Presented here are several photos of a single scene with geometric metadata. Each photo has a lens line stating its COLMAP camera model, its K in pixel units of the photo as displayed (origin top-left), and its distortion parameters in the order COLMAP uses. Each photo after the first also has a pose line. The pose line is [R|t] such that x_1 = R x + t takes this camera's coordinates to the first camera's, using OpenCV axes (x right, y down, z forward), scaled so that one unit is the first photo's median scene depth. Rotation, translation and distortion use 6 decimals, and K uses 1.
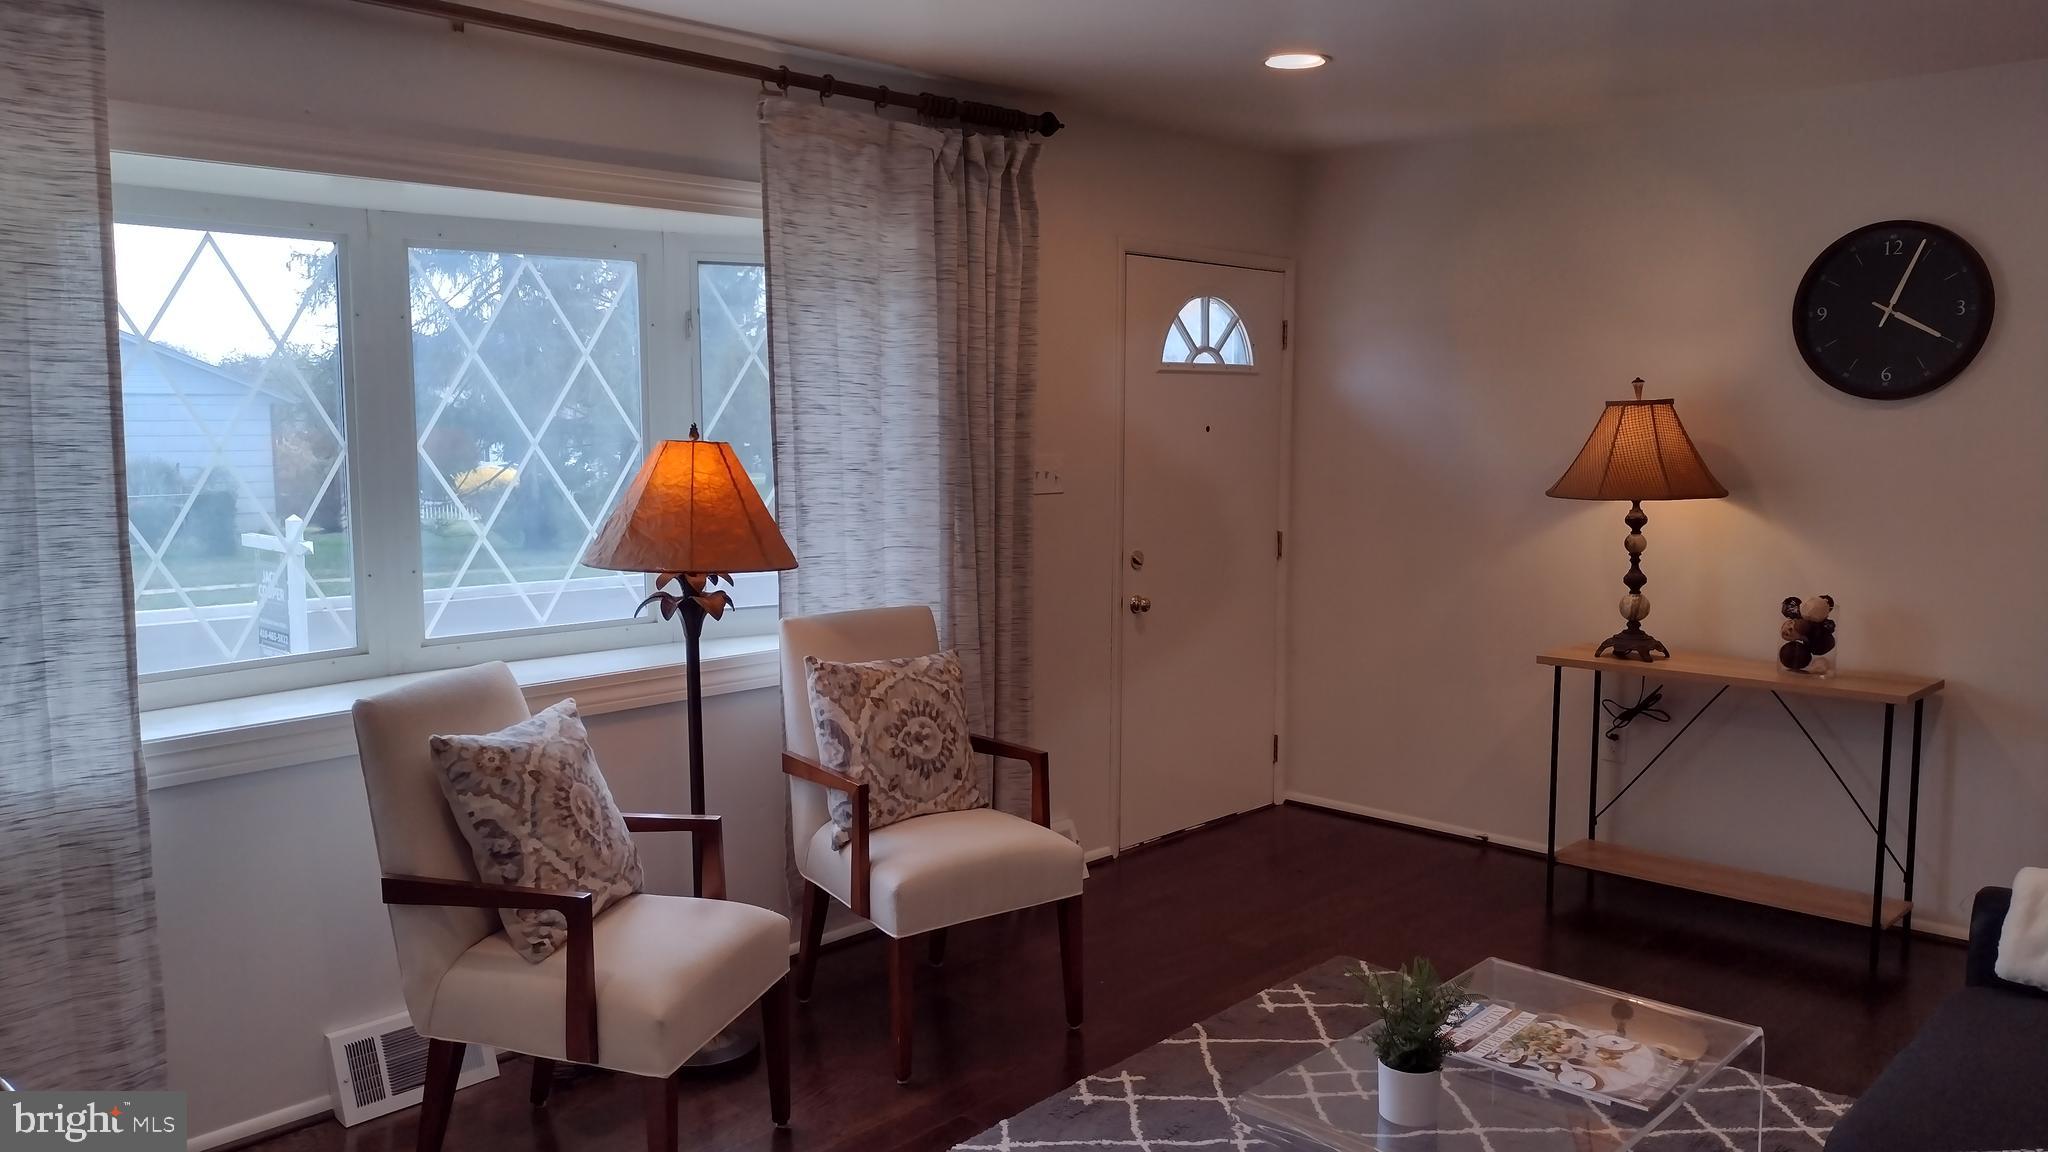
lens RADIAL K [[1502.3, 0, 1044.2], [0, 1502.3, 573.9], [0, 0, 1]] dist [0.109608, -0.182159]
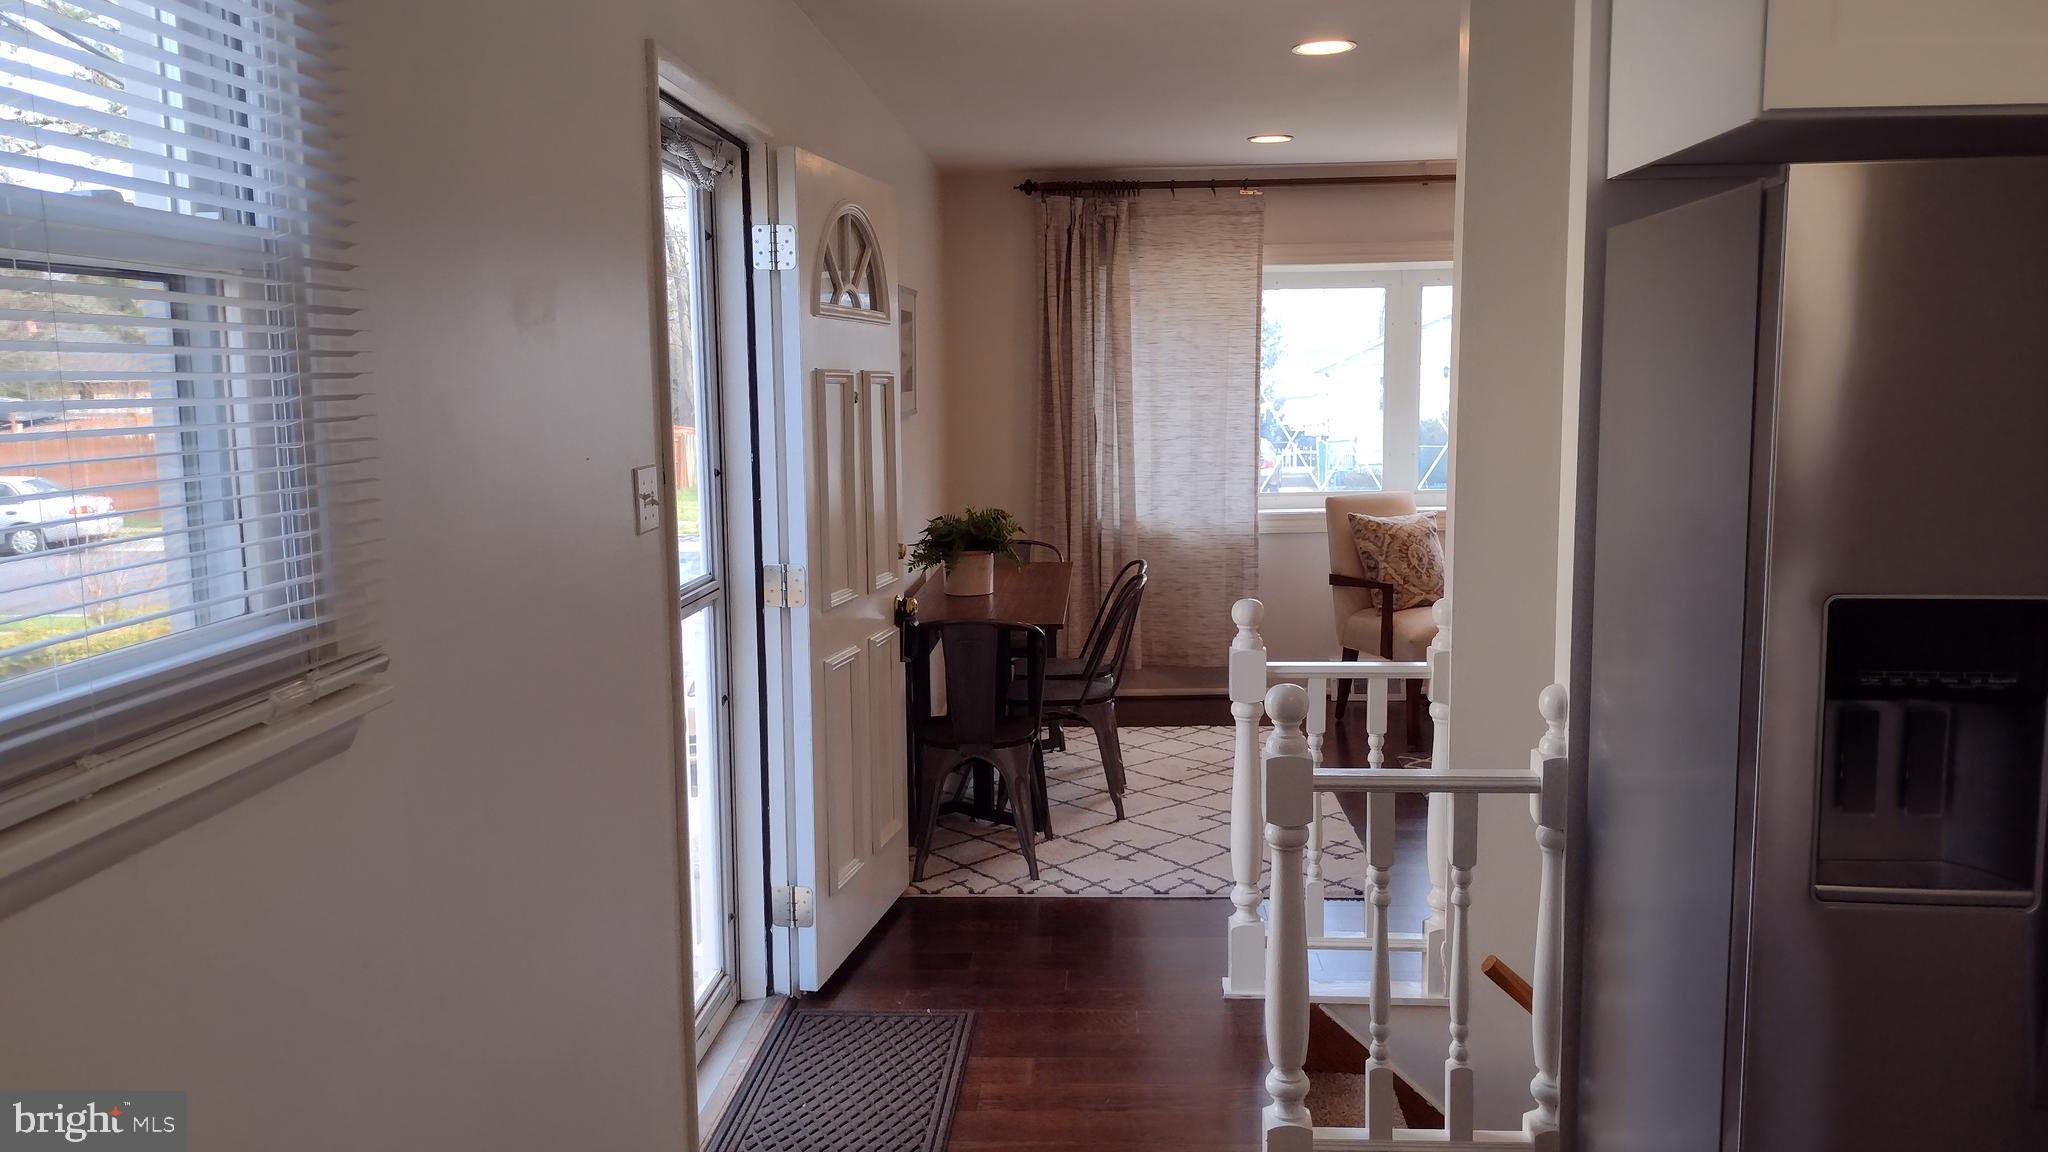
lens RADIAL K [[1546.9, 0, 1018.9], [0, 1546.9, 583.2], [0, 0, 1]] dist [0.038599, -0.060292]
pose [[0.631699, 0.087036, -0.770313, 0.791680], [-0.070575, 0.996008, 0.054661, 0.086810], [0.771995, 0.019836, 0.635319, -0.629316]]
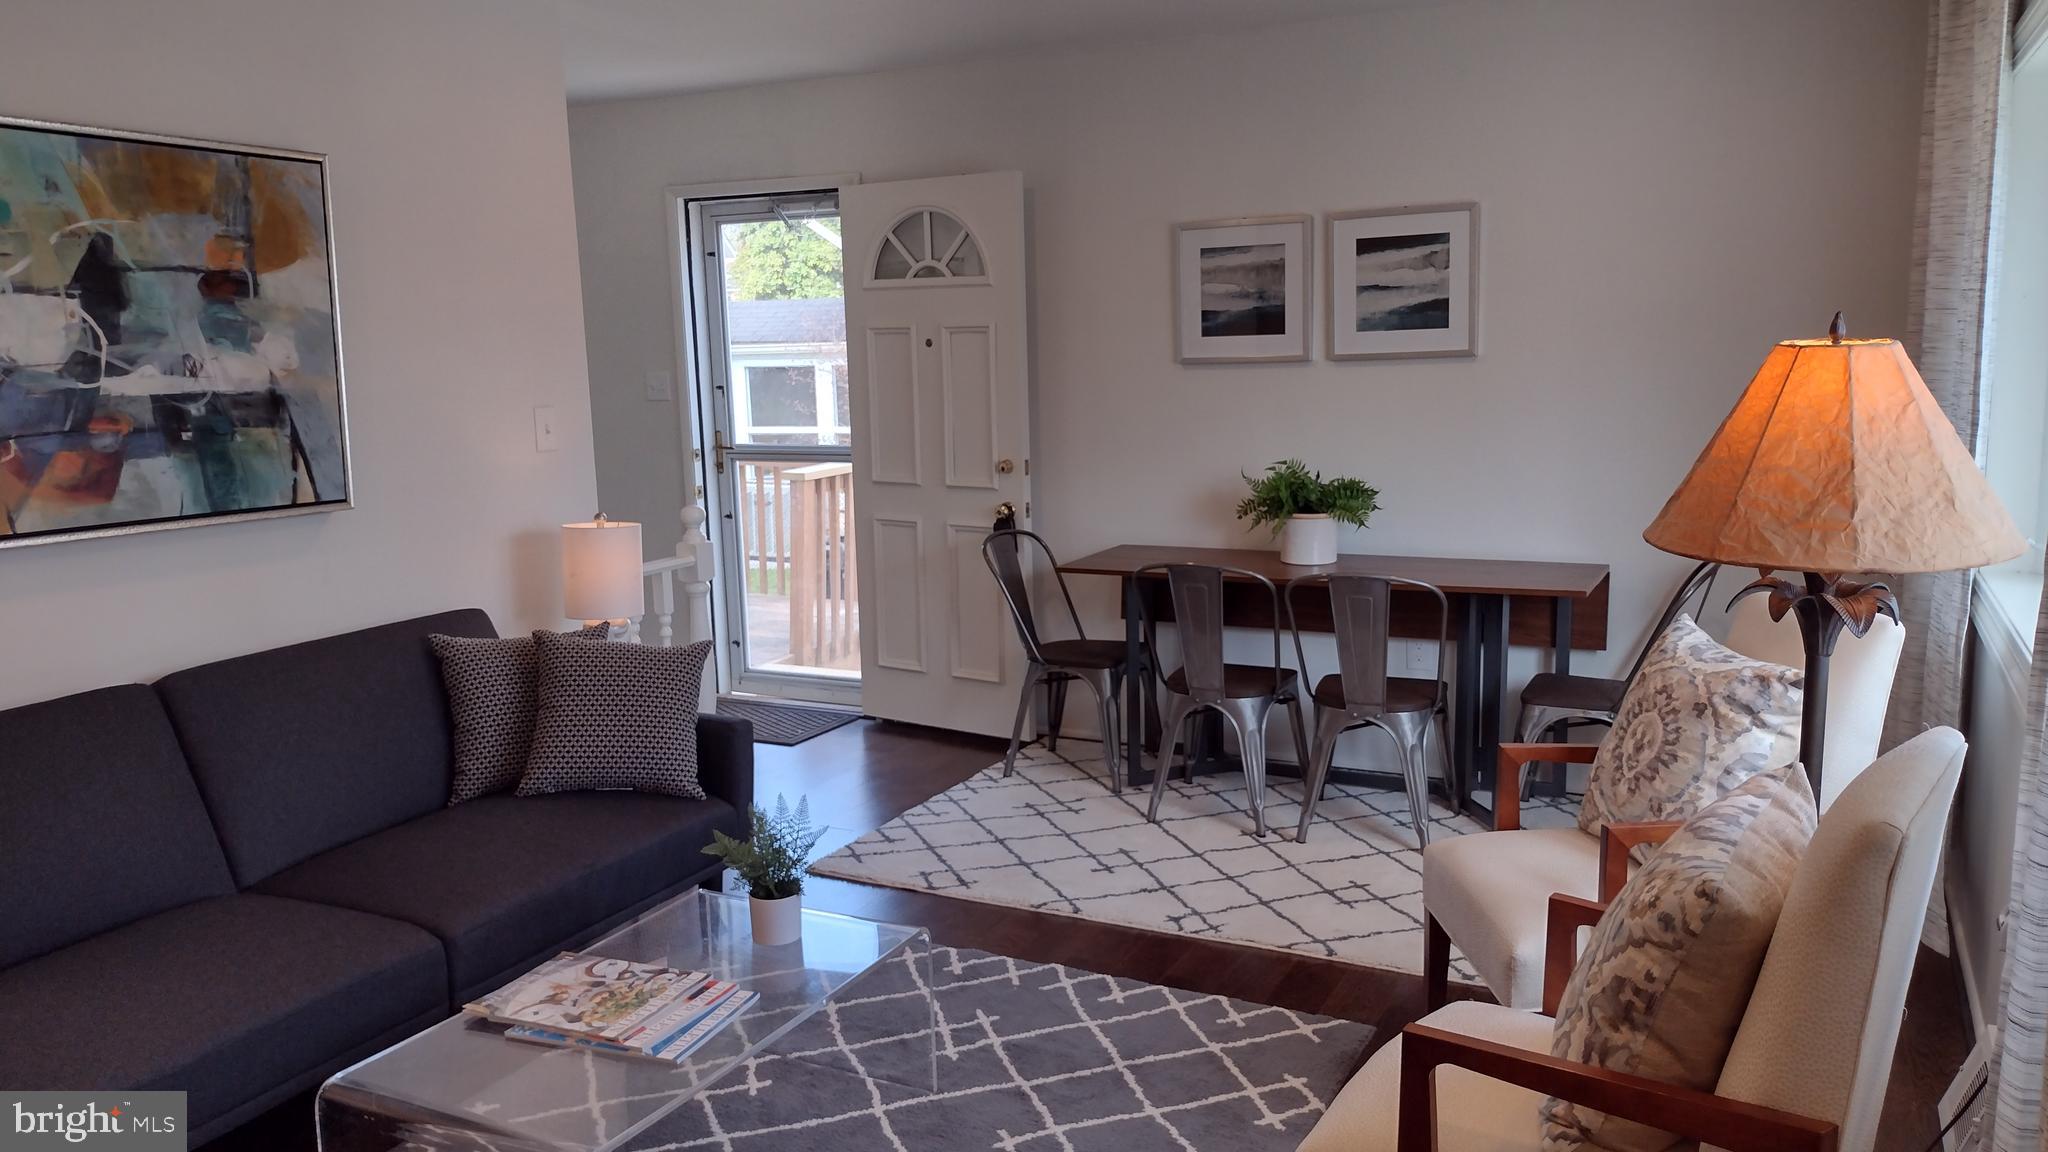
lens RADIAL K [[1558.1, 0, 969.8], [0, 1558.1, 573.2], [0, 0, 1]] dist [0.080895, -0.123542]
pose [[-0.967071, 0.064302, -0.246251, 0.243587], [-0.001230, 0.966366, 0.257169, -0.143345], [0.254505, 0.249003, -0.934465, 1.359929]]
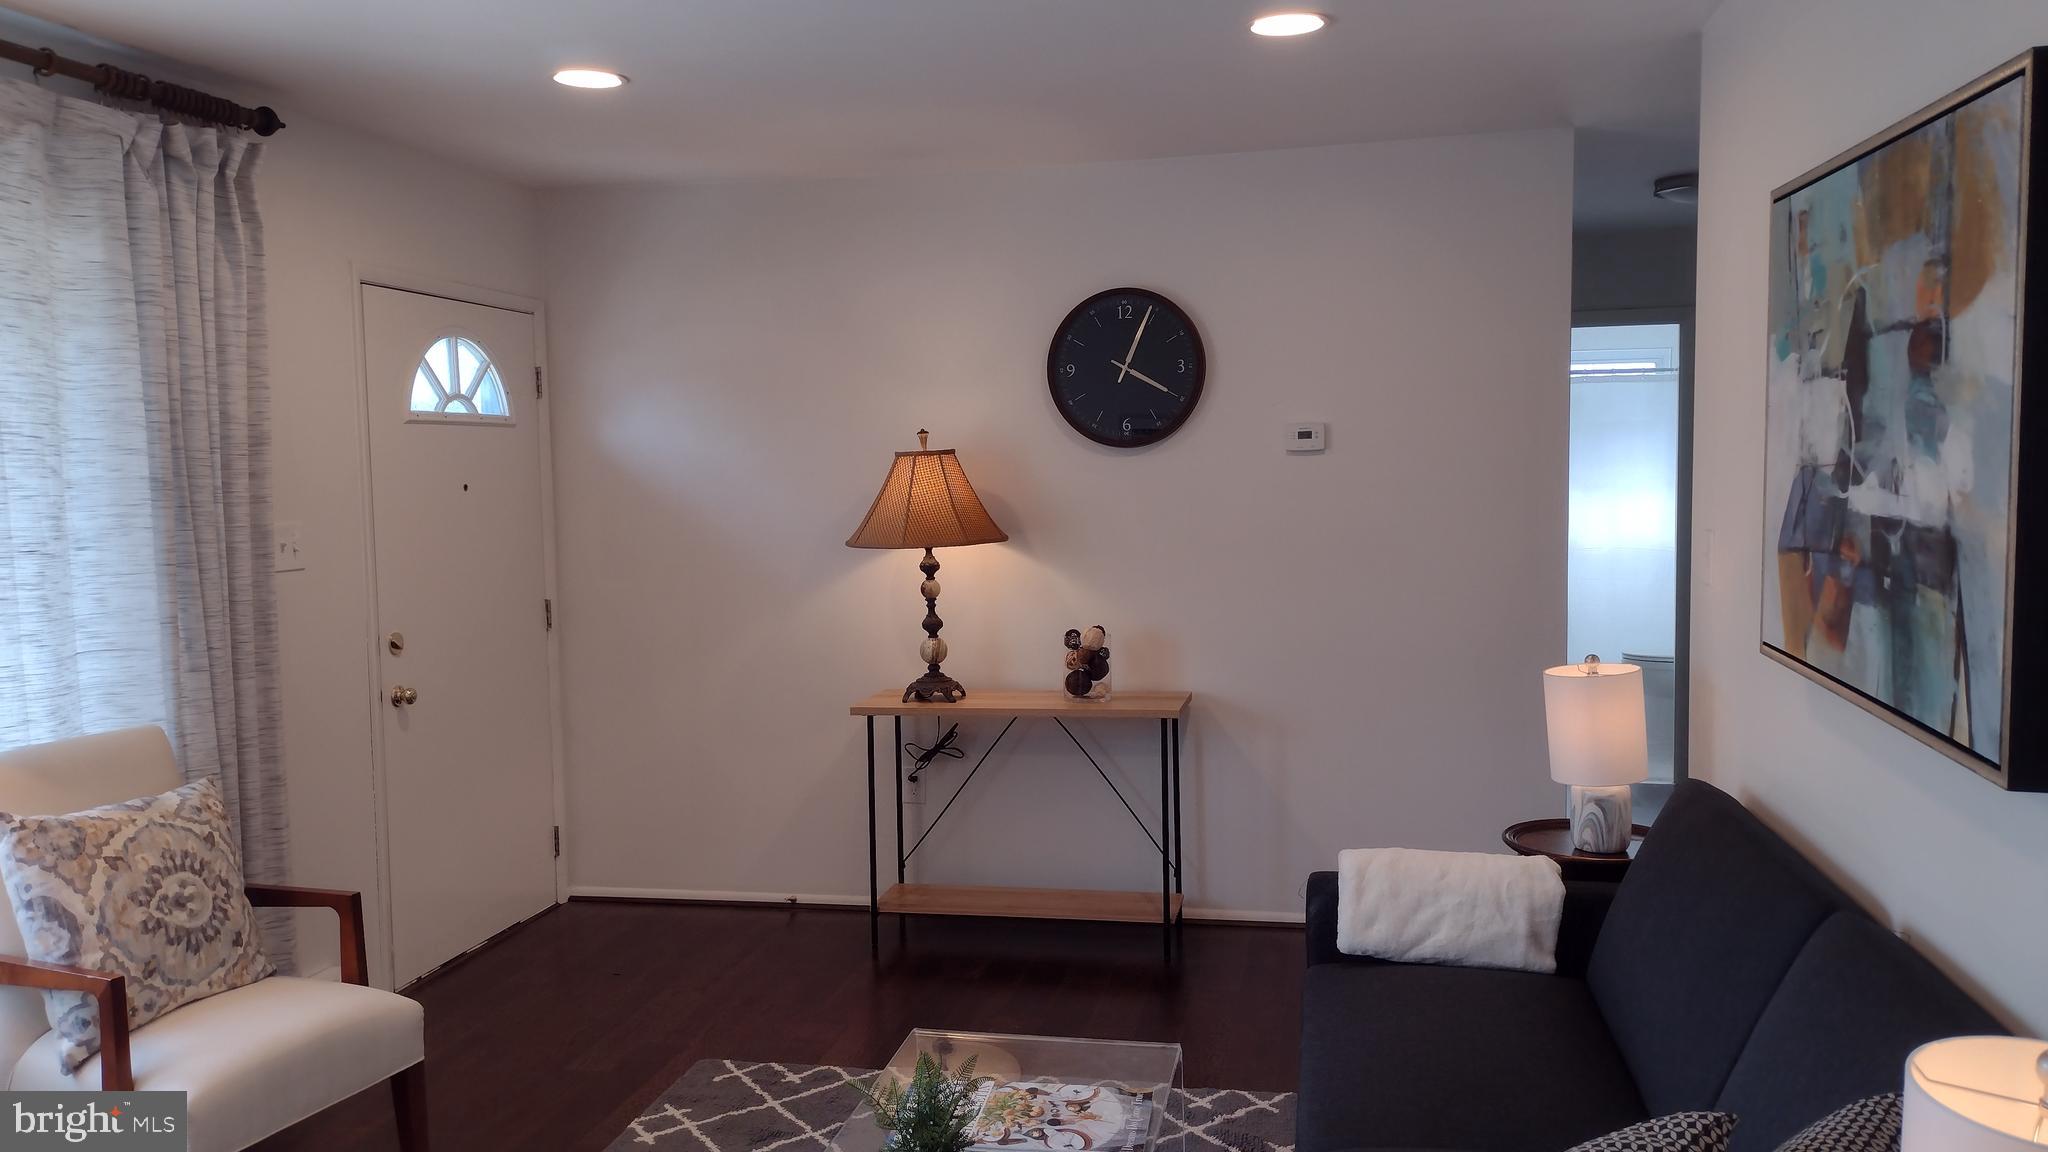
lens RADIAL K [[1514.2, 0, 1022.2], [0, 1514.2, 571.7], [0, 0, 1]] dist [0.078717, -0.099925]
pose [[0.855262, -0.054206, 0.515353, -0.105692], [0.074622, 0.997031, -0.018969, -0.009319], [-0.512795, 0.054680, 0.856768, 0.108620]]
